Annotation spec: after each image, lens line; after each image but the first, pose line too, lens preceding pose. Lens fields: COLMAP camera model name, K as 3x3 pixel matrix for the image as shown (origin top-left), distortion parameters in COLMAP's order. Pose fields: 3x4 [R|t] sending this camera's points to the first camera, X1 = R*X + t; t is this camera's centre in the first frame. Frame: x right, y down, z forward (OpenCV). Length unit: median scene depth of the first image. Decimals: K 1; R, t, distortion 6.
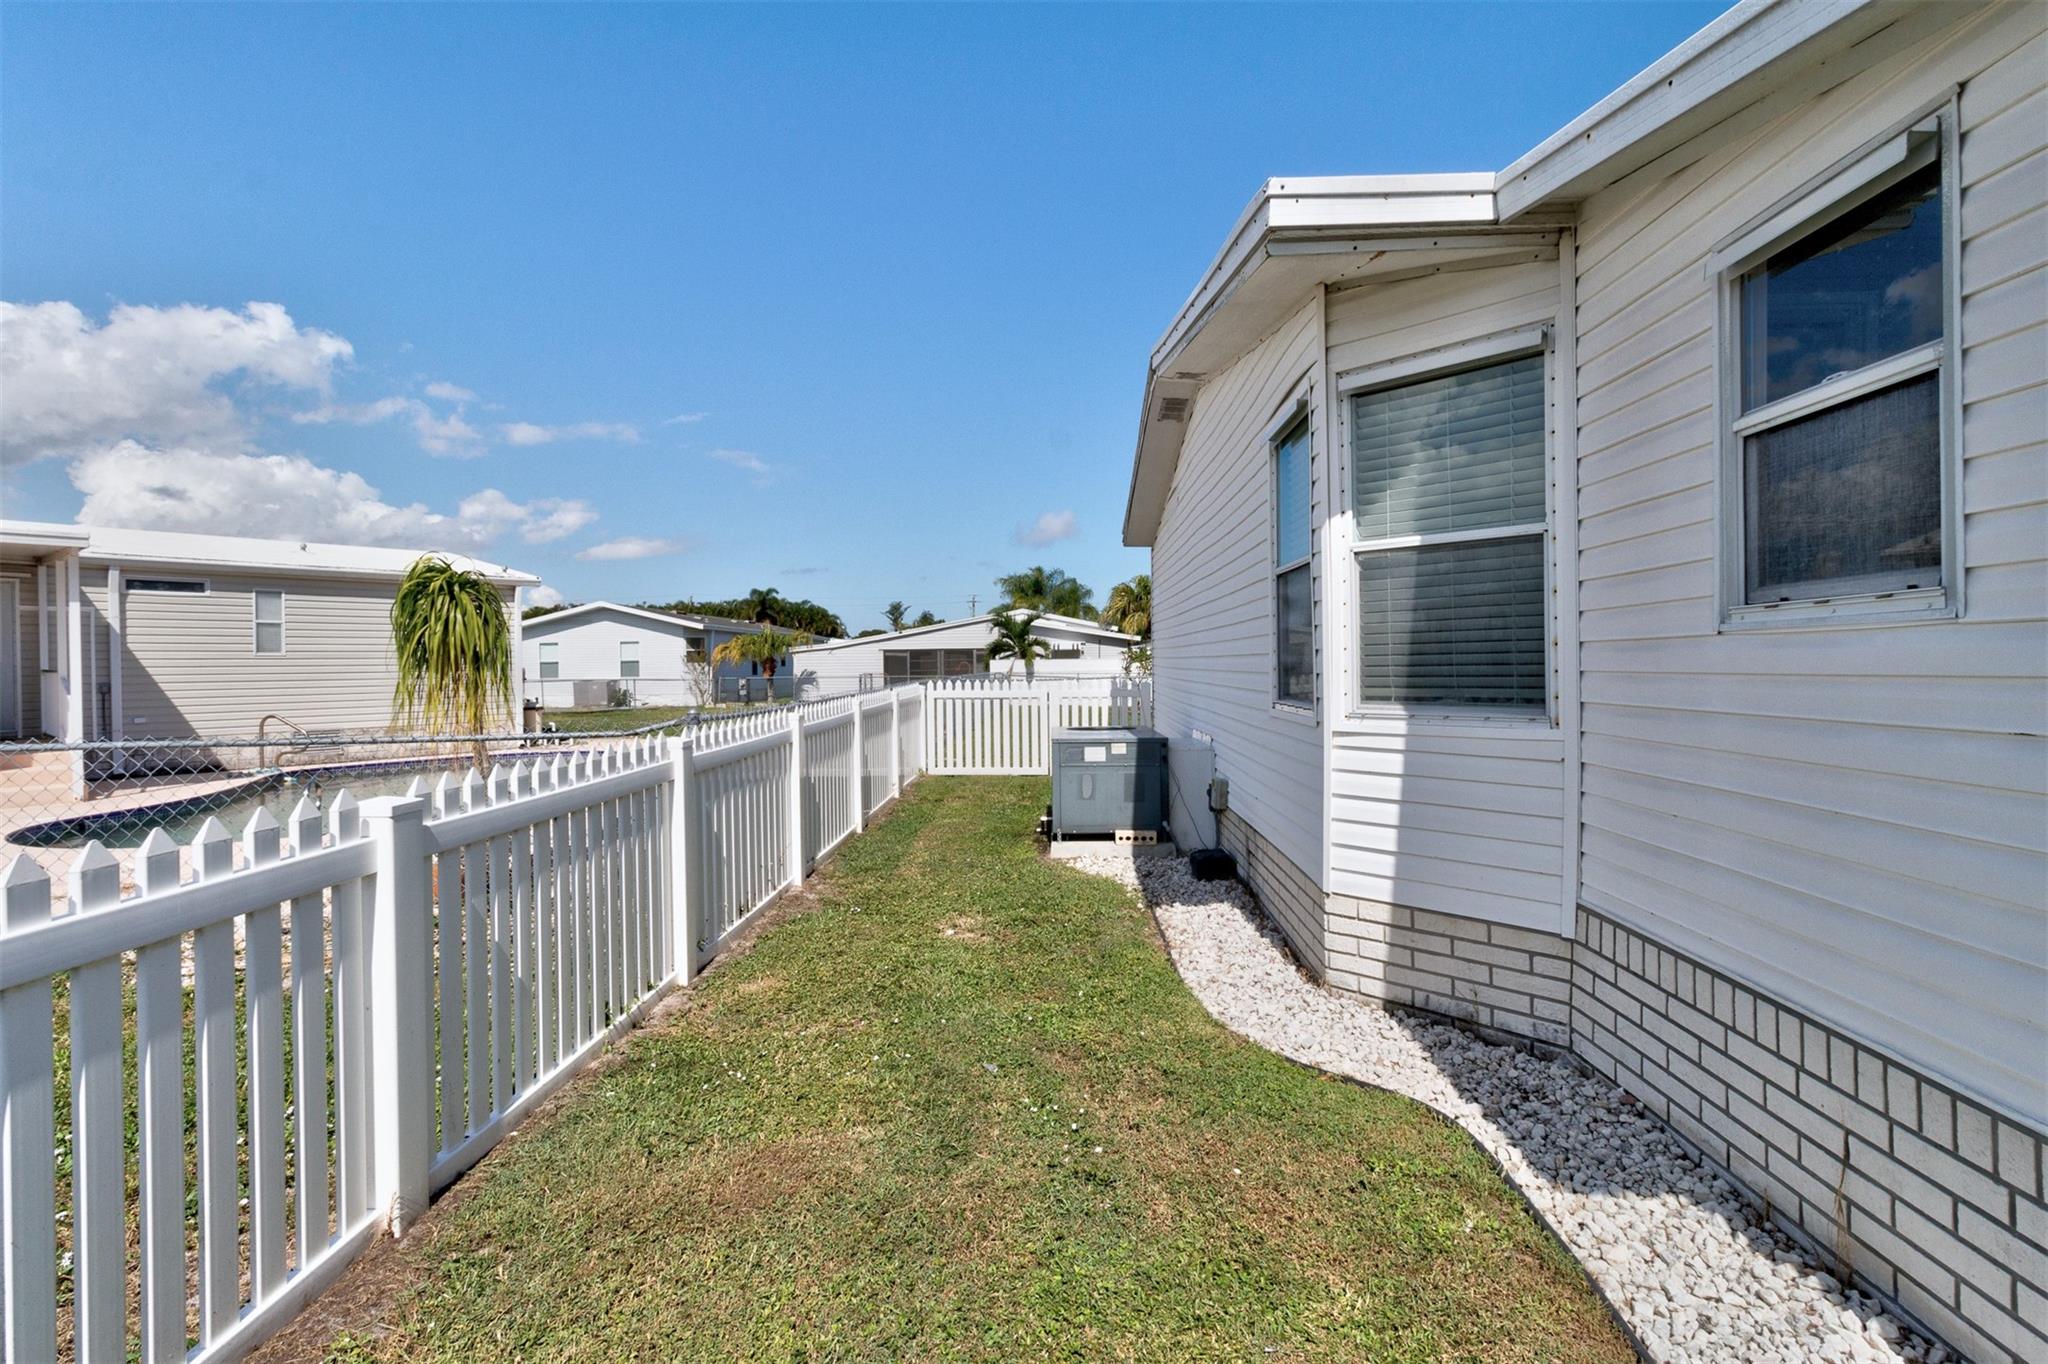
lens RADIAL K [[948.4, 0, 1037.9], [0, 948.4, 666.8], [0, 0, 1]] dist [0.003872, 0.000242]
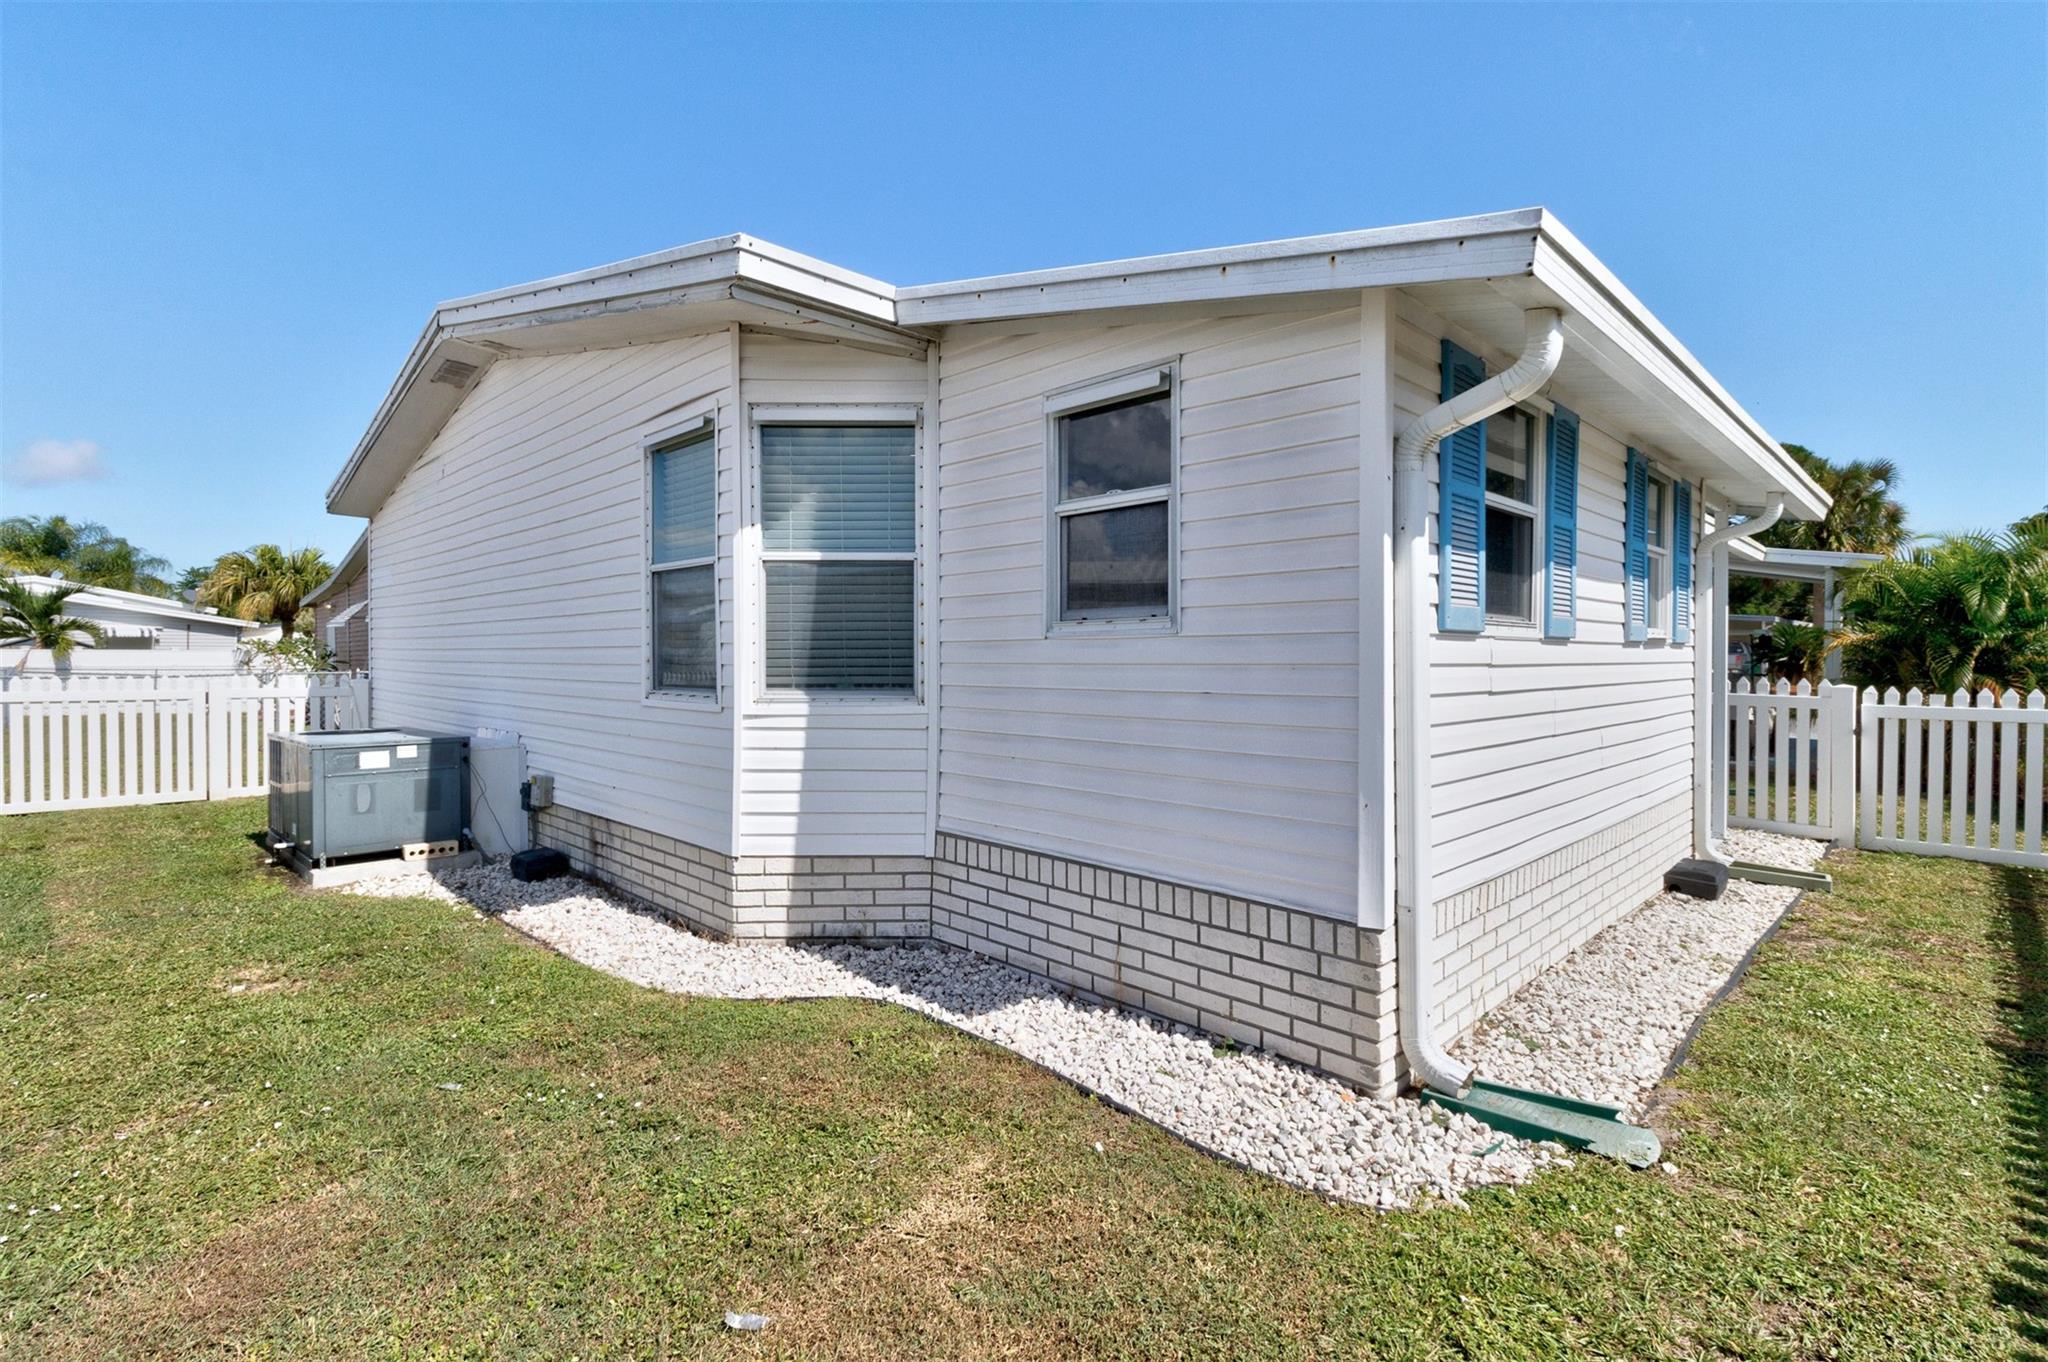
lens RADIAL K [[948.4, 0, 1037.9], [0, 948.4, 665.8], [0, 0, 1]] dist [0.003872, 0.000242]
pose [[0.681874, 0.005115, 0.731452, -0.305955], [-0.006087, 0.999981, -0.001318, 0.008742], [-0.731444, -0.003554, 0.681892, -0.044726]]
